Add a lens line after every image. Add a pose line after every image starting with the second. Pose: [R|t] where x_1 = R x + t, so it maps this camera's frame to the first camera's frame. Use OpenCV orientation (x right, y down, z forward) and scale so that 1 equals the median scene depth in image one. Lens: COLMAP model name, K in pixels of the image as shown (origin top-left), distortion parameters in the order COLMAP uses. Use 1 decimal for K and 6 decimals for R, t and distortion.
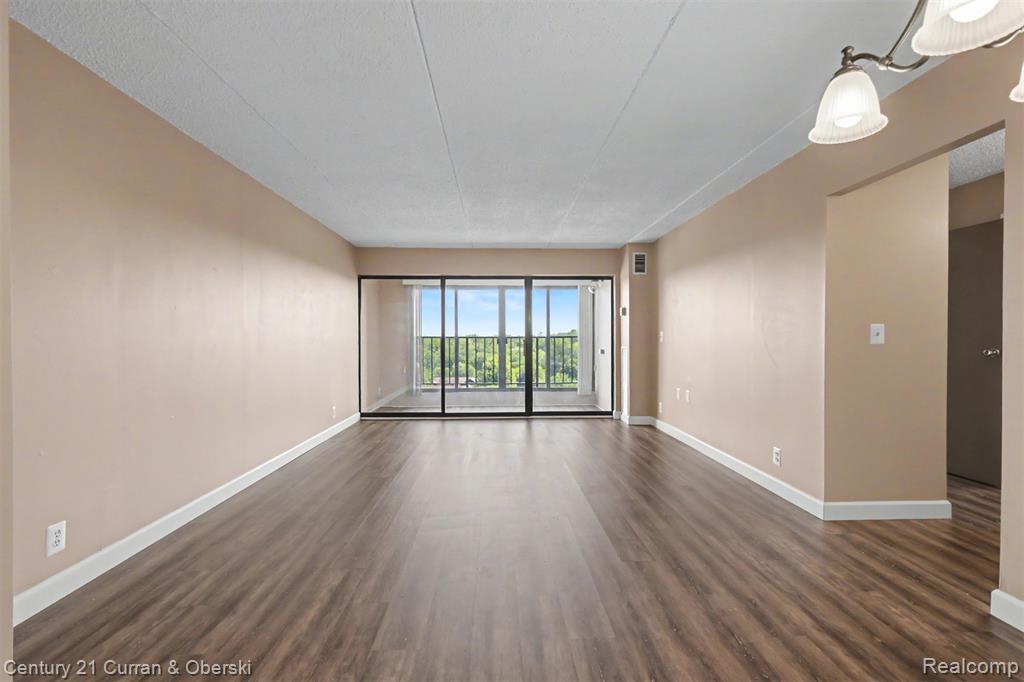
lens RADIAL K [[475.5, 0, 517.6], [0, 475.5, 338.2], [0, 0, 1]] dist [0.007113, -0.000896]
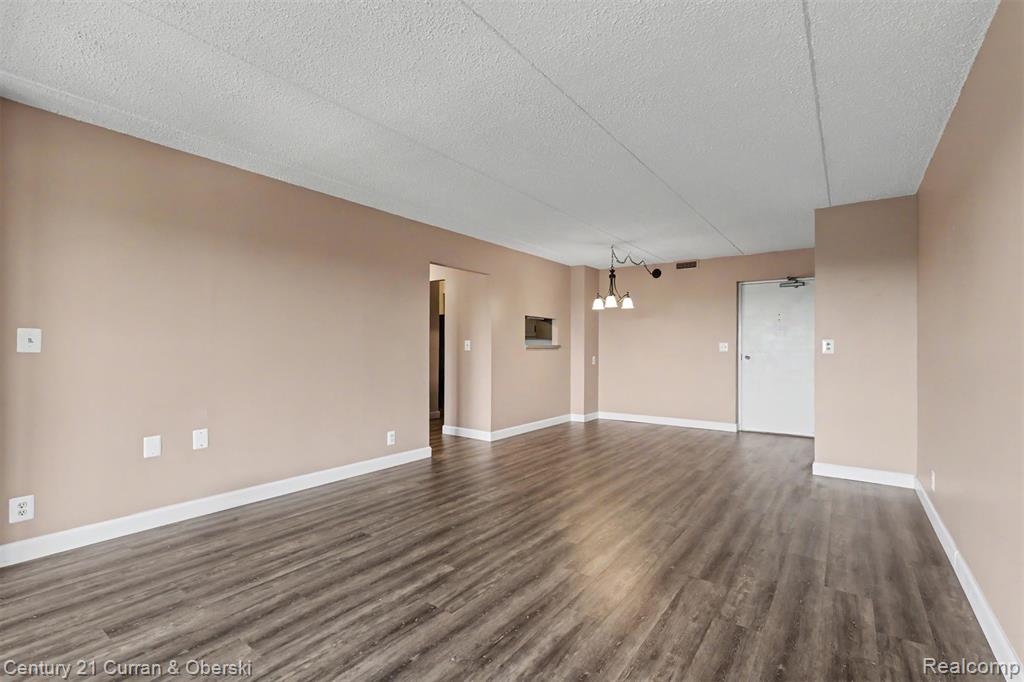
lens RADIAL K [[458.3, 0, 513.8], [0, 458.3, 345.4], [0, 0, 1]] dist [0.004268, -0.000144]
pose [[-0.783908, 0.000562, 0.620877, -0.276696], [-0.004399, 0.999969, -0.006459, 0.001441], [-0.620861, -0.007795, -0.783882, 0.995294]]
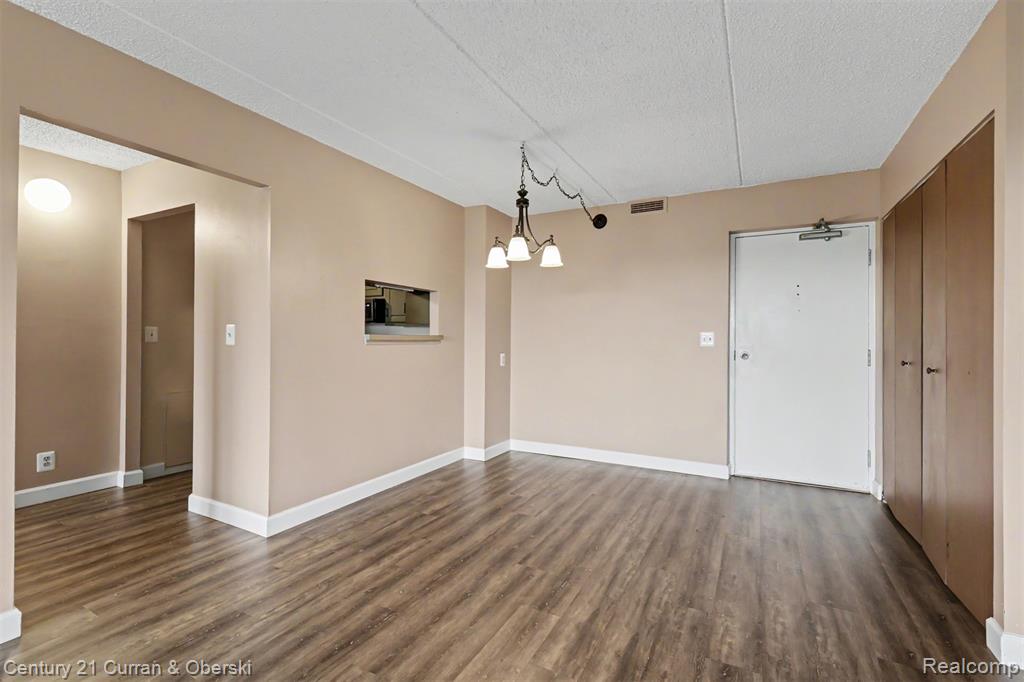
lens RADIAL K [[458.3, 0, 511.8], [0, 458.3, 337.1], [0, 0, 1]] dist [0.004268, -0.000144]
pose [[-0.860011, -0.002950, 0.510267, -0.096165], [-0.006620, 0.999964, -0.005377, -0.001139], [-0.510232, -0.008003, -0.859999, 0.570115]]
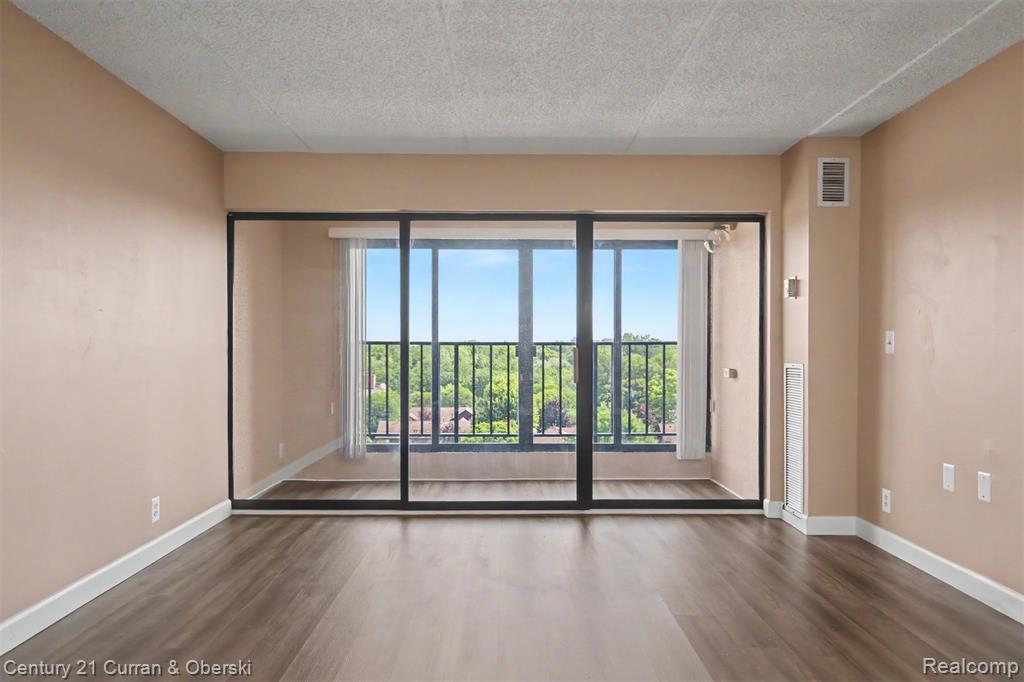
lens RADIAL K [[727.7, 0, 516.9], [0, 727.7, 351.7], [0, 0, 1]] dist [0.005581, -0.004281]
pose [[0.999583, 0.003507, -0.028651, -0.025248], [-0.003322, 0.999973, 0.006523, 0.002102], [0.028673, -0.006425, 0.999568, 0.292122]]
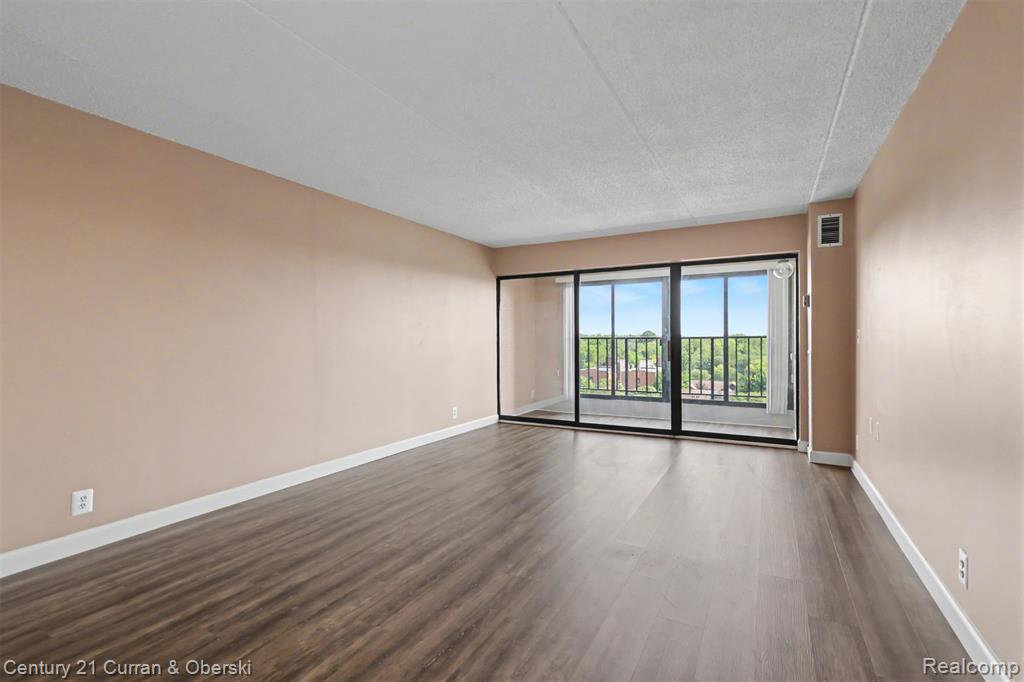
lens RADIAL K [[475.5, 0, 513.6], [0, 475.5, 343.5], [0, 0, 1]] dist [0.007113, -0.000896]
pose [[0.857578, 0.000478, -0.514354, 0.219659], [0.004818, 0.999948, 0.008961, -0.001740], [0.514332, -0.010163, 0.857531, 0.170692]]
